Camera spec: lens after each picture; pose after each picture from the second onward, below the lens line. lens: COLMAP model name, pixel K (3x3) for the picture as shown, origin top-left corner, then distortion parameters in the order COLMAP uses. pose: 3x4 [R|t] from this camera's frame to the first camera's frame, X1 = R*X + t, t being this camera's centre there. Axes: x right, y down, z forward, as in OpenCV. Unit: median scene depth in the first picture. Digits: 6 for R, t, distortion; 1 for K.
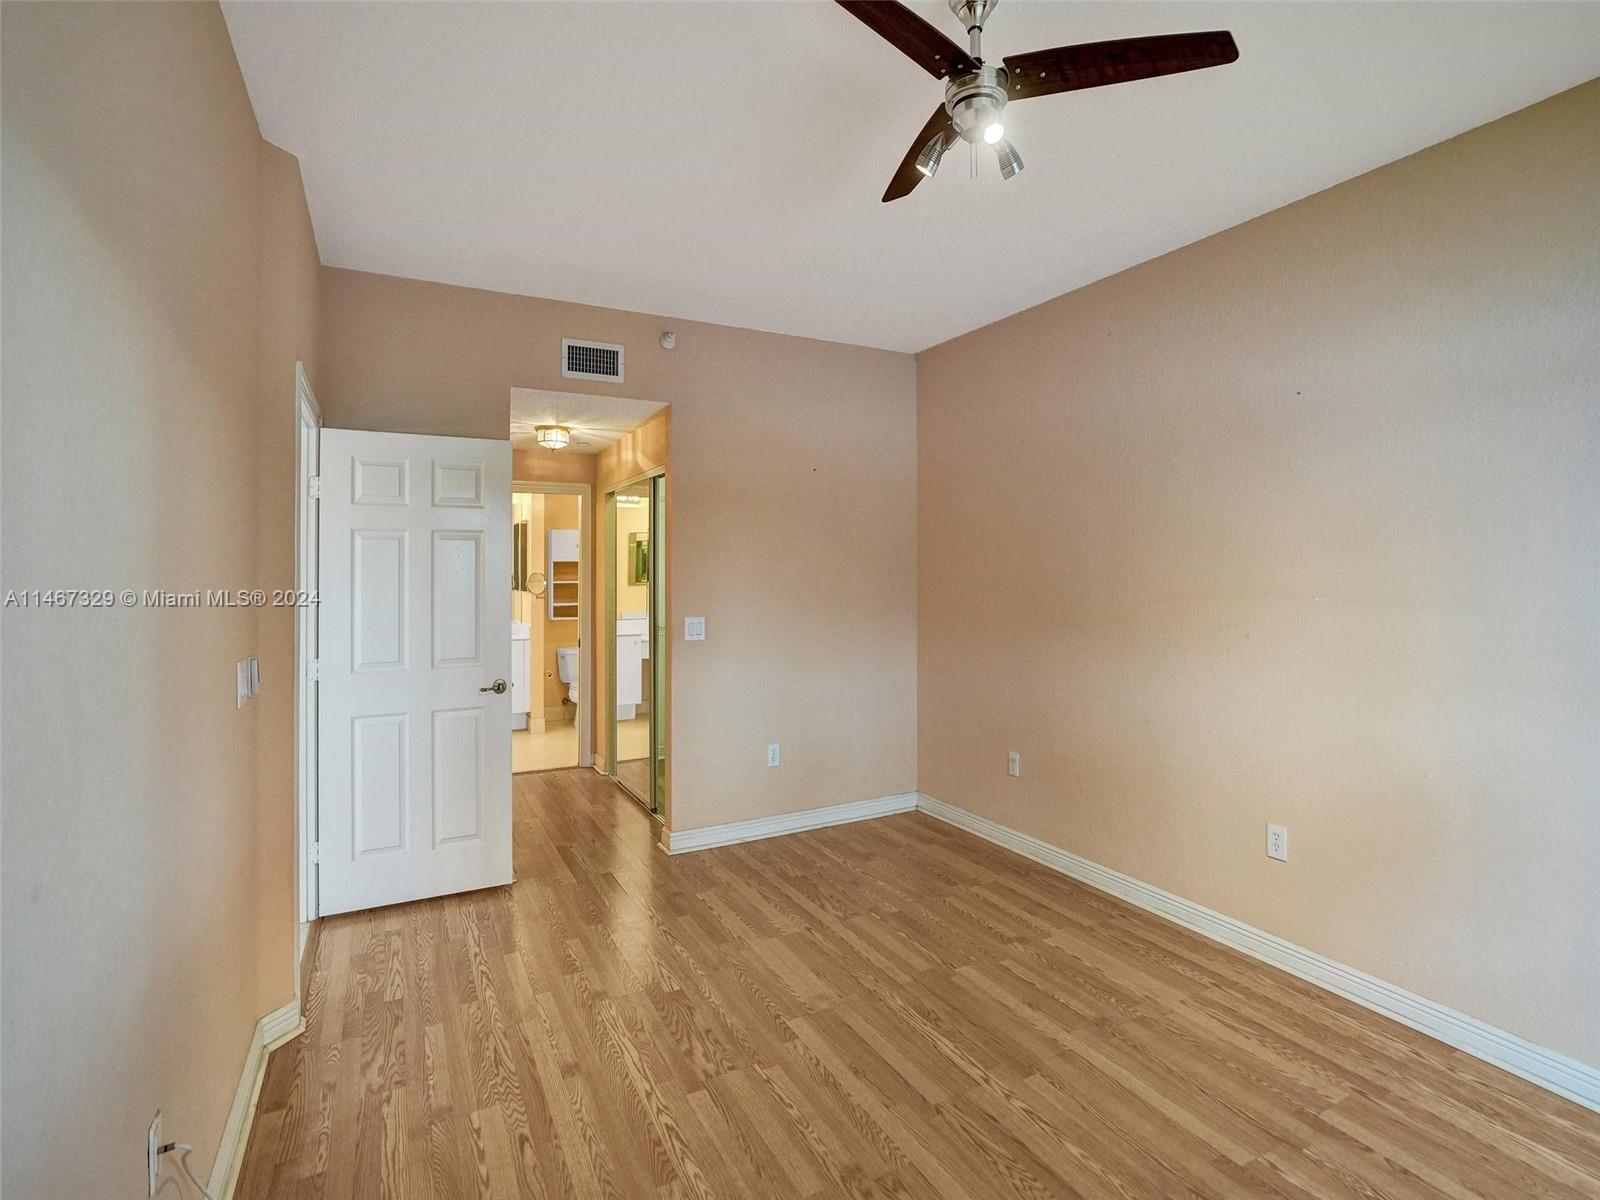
lens RADIAL K [[762.8, 0, 804.7], [0, 762.8, 559.3], [0, 0, 1]] dist [-0.046668, 0.017702]
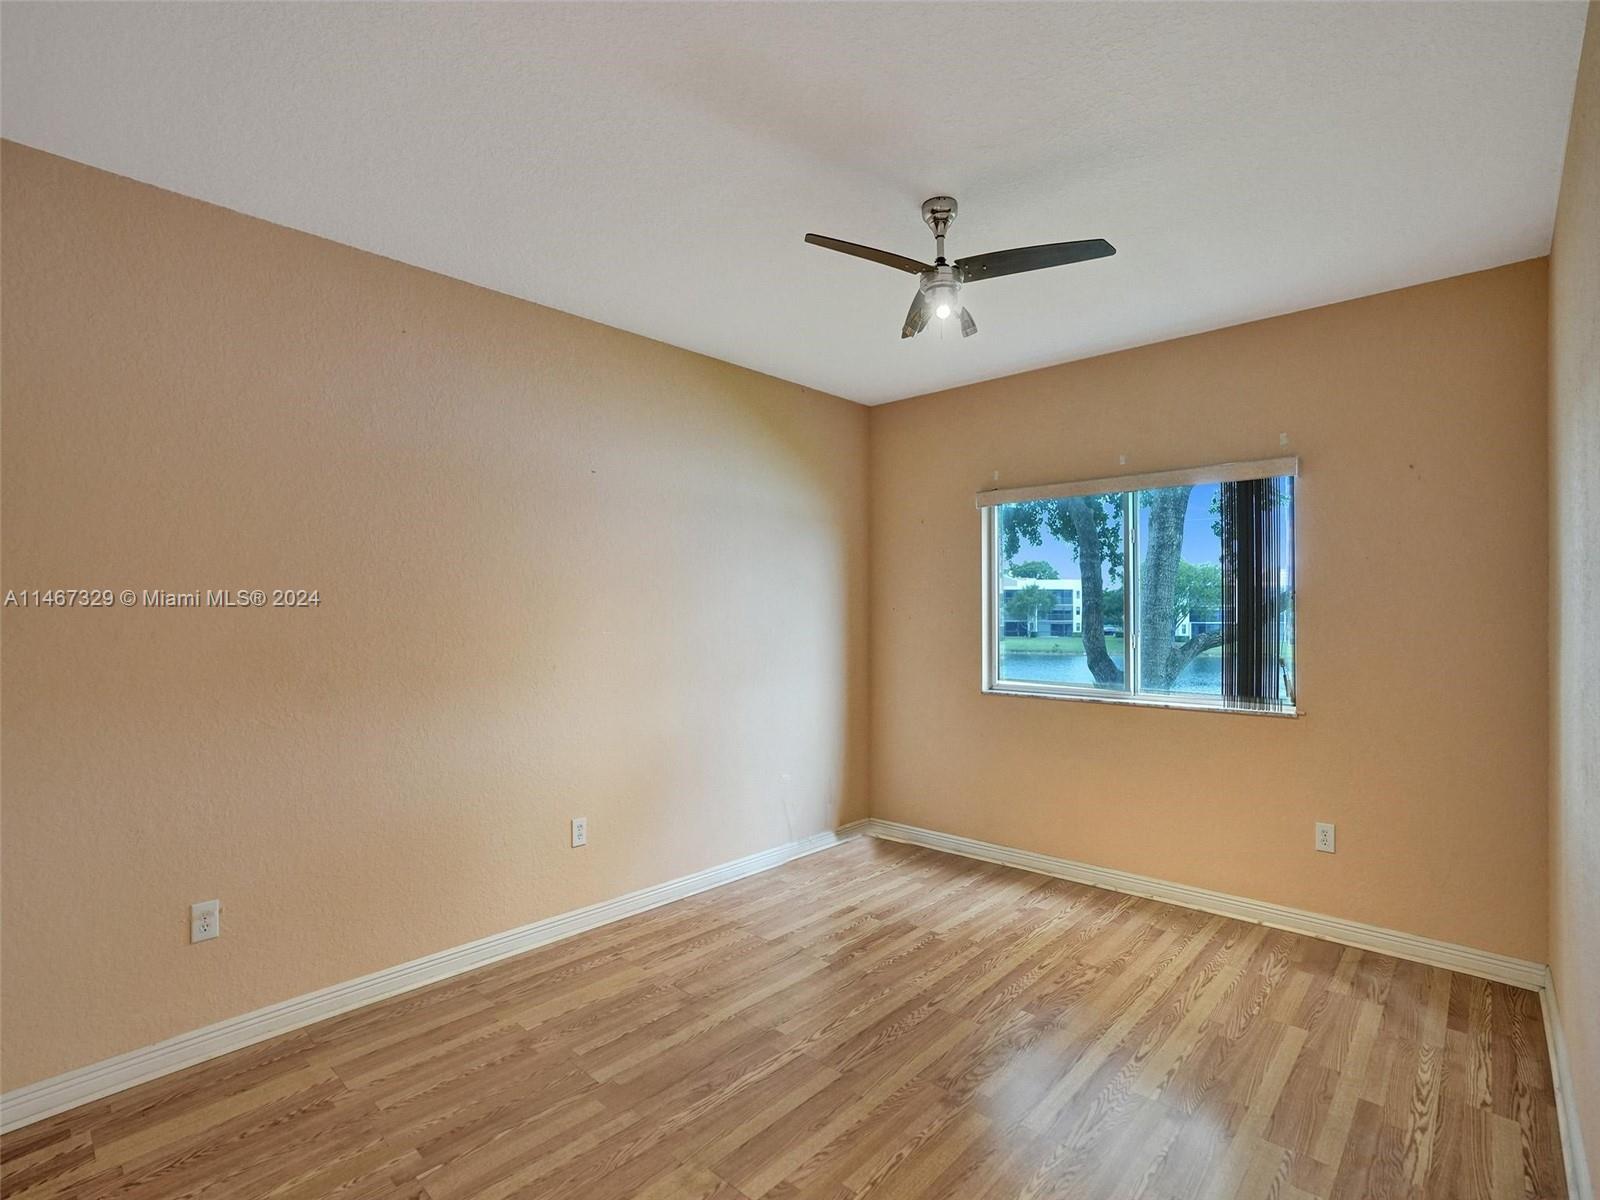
lens RADIAL K [[762.8, 0, 799.3], [0, 762.8, 604.8], [0, 0, 1]] dist [-0.046668, 0.017702]
pose [[-0.308955, 0.011366, 0.951009, -0.739061], [-0.007354, 0.999870, -0.014339, 0.023849], [-0.951048, -0.011424, -0.308831, 1.161430]]
